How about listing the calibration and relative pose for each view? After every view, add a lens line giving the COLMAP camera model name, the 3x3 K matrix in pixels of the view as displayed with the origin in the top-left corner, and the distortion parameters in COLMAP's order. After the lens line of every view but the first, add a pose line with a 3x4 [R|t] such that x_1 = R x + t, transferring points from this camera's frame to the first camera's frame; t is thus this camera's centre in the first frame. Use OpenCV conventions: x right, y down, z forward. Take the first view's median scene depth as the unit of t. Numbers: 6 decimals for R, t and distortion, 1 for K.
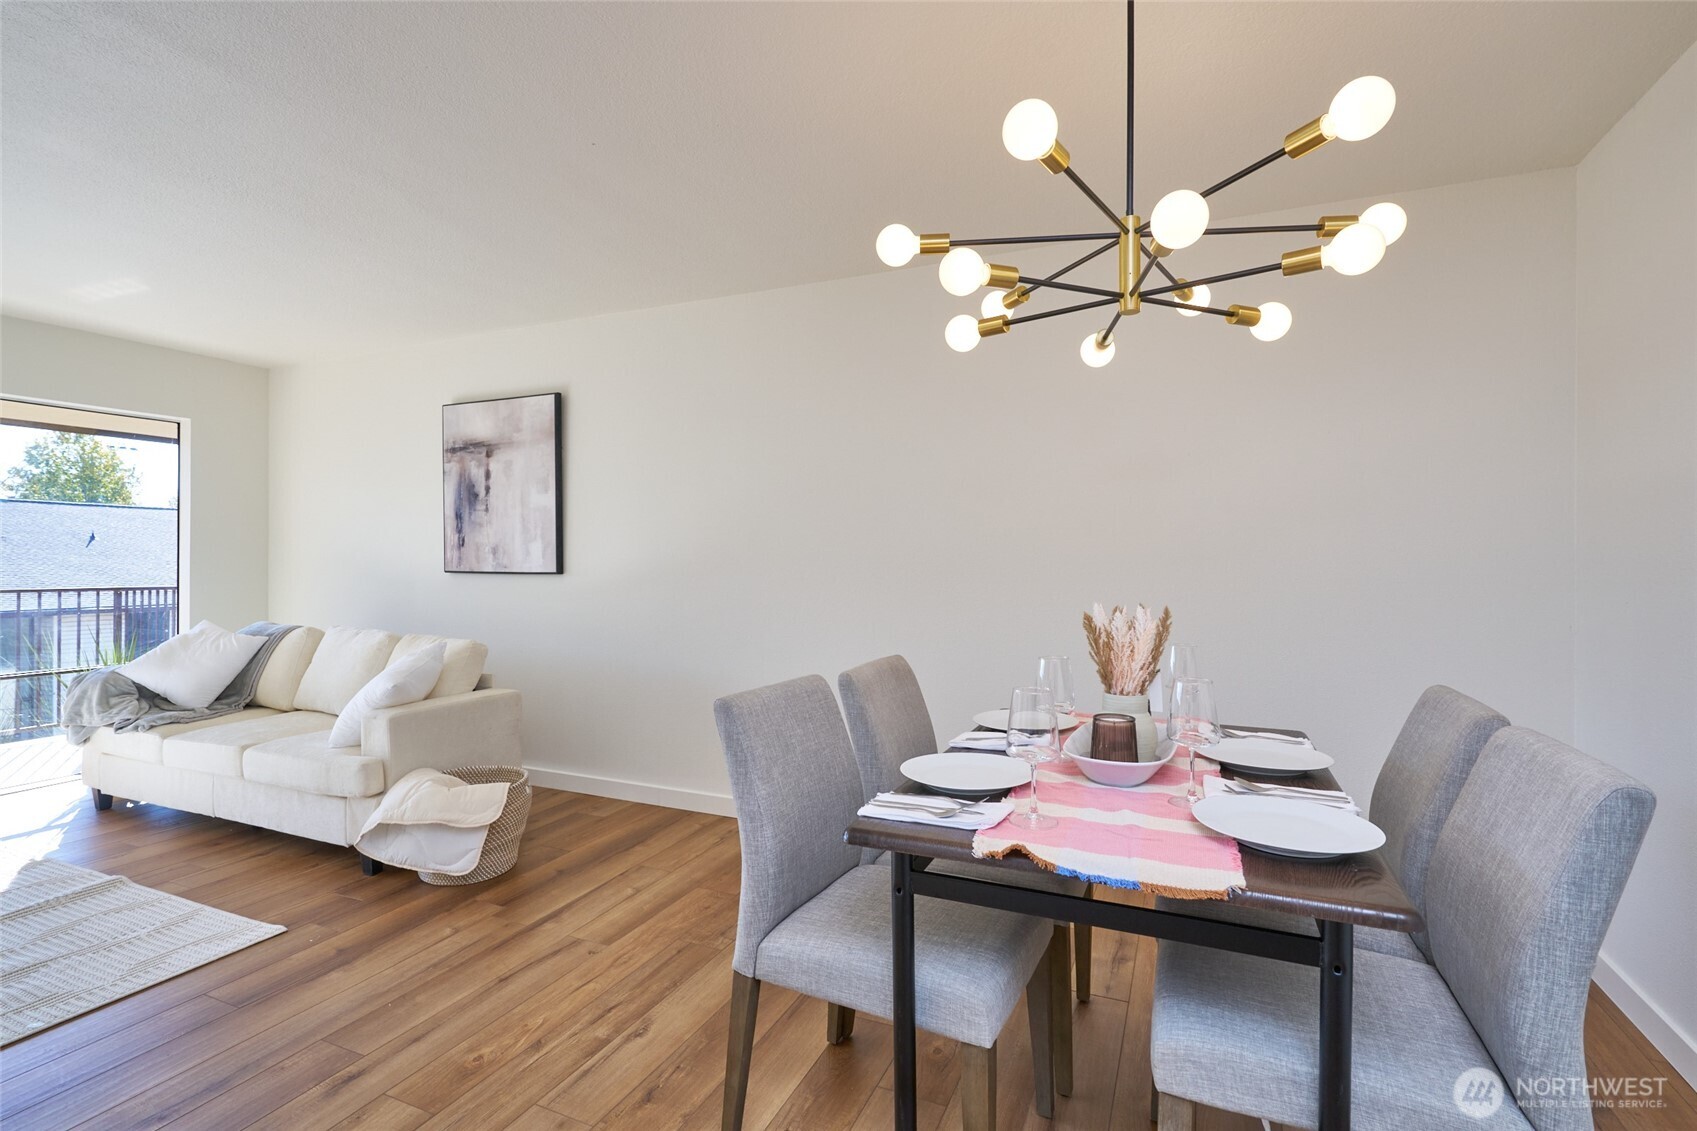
lens RADIAL K [[792.4, 0, 848.5], [0, 792.4, 565.5], [0, 0, 1]] dist [0.001078, 0.000310]
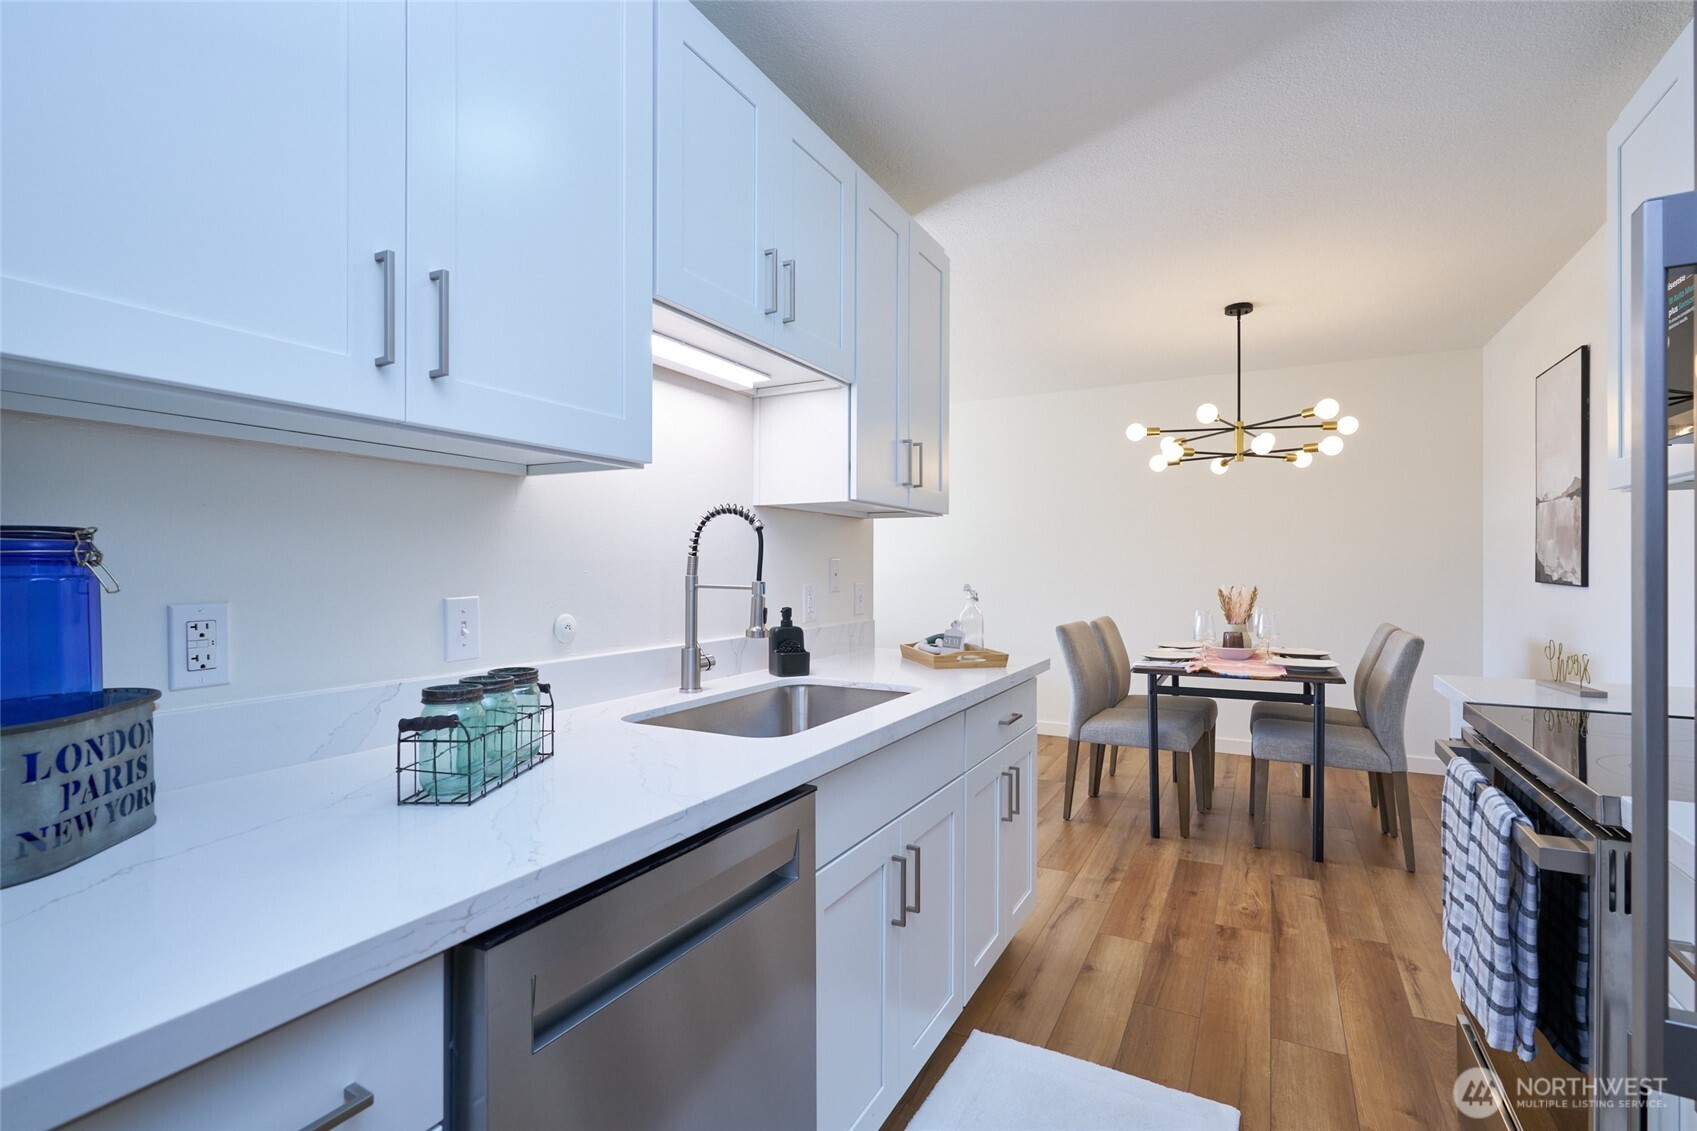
lens RADIAL K [[785.0, 0, 848.2], [0, 785.0, 570.7], [0, 0, 1]] dist [-0.000645, 0.000652]
pose [[0.997259, -0.002787, -0.073943, -0.622205], [0.002435, 0.999985, -0.004845, 0.015457], [0.073956, 0.004652, 0.997251, -1.391358]]
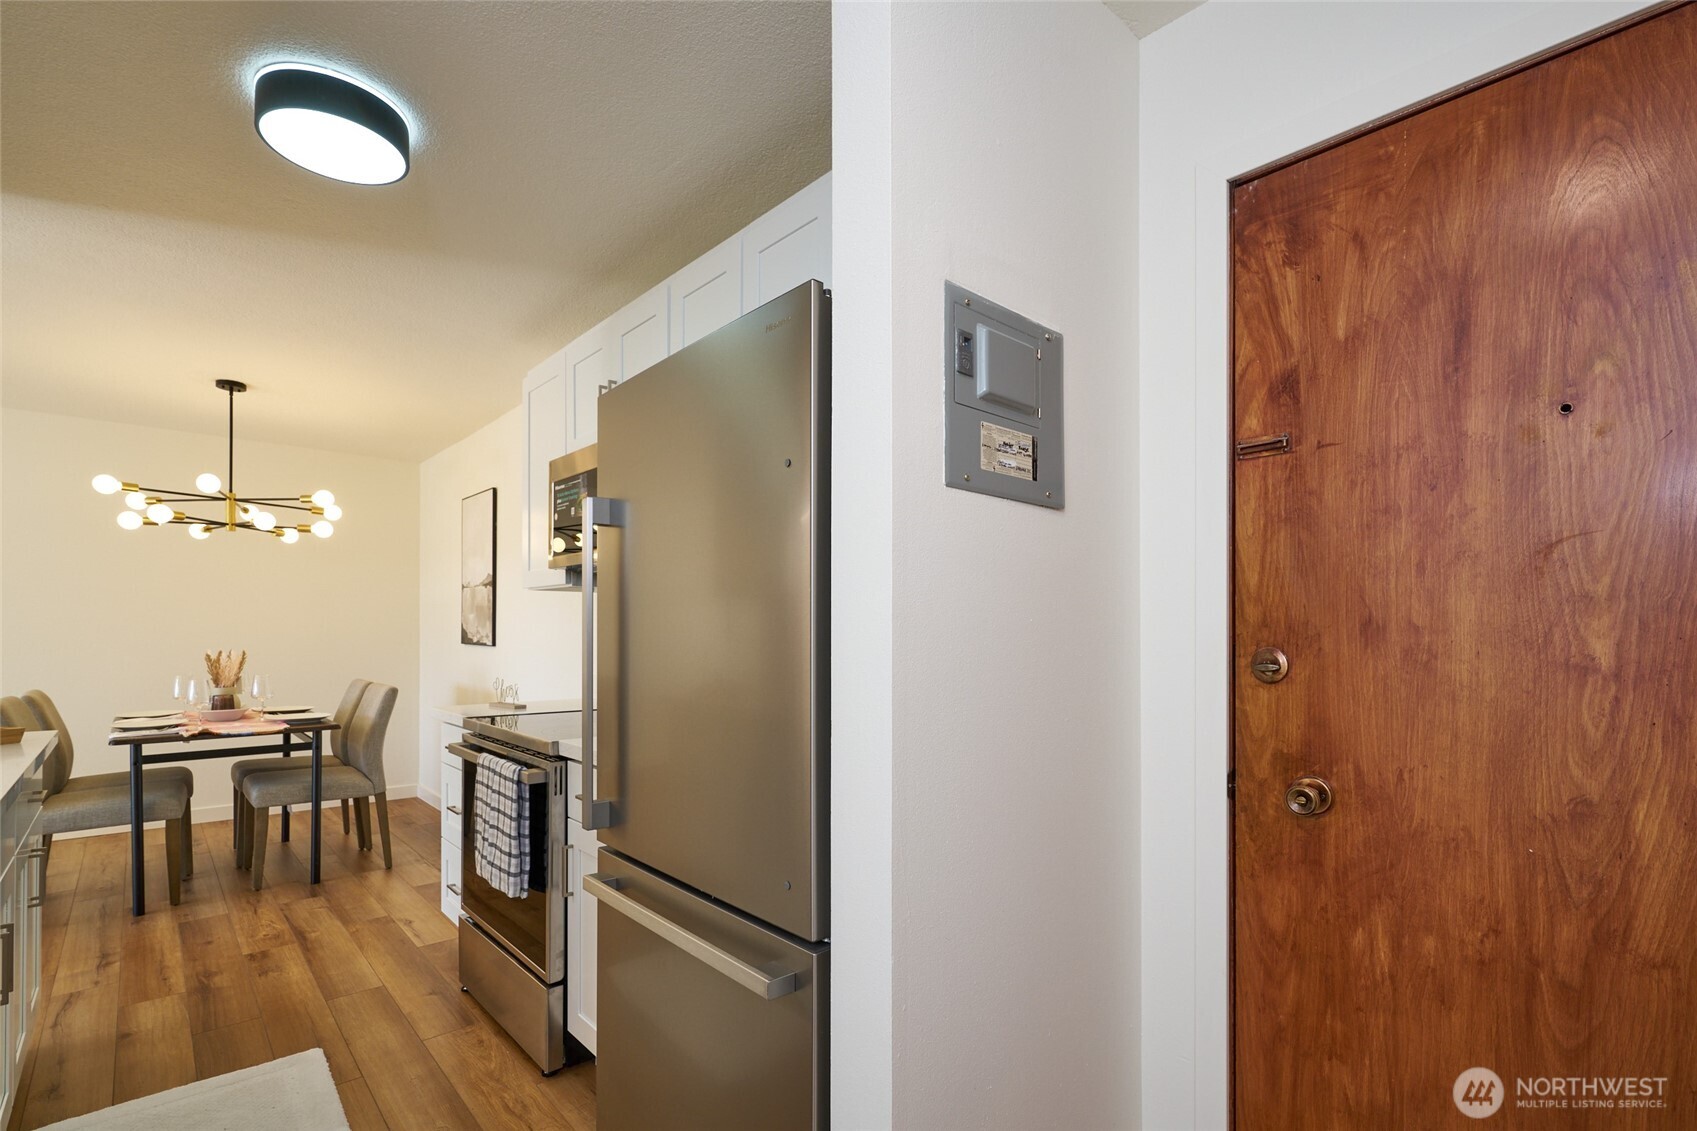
lens RADIAL K [[783.7, 0, 848.1], [0, 783.7, 629.5], [0, 0, 1]] dist [0.000892, 0.000475]
pose [[0.405467, 0.005411, 0.914094, -1.073819], [0.006003, 0.999945, -0.008582, 0.020344], [-0.914090, 0.008967, 0.405412, -1.711586]]
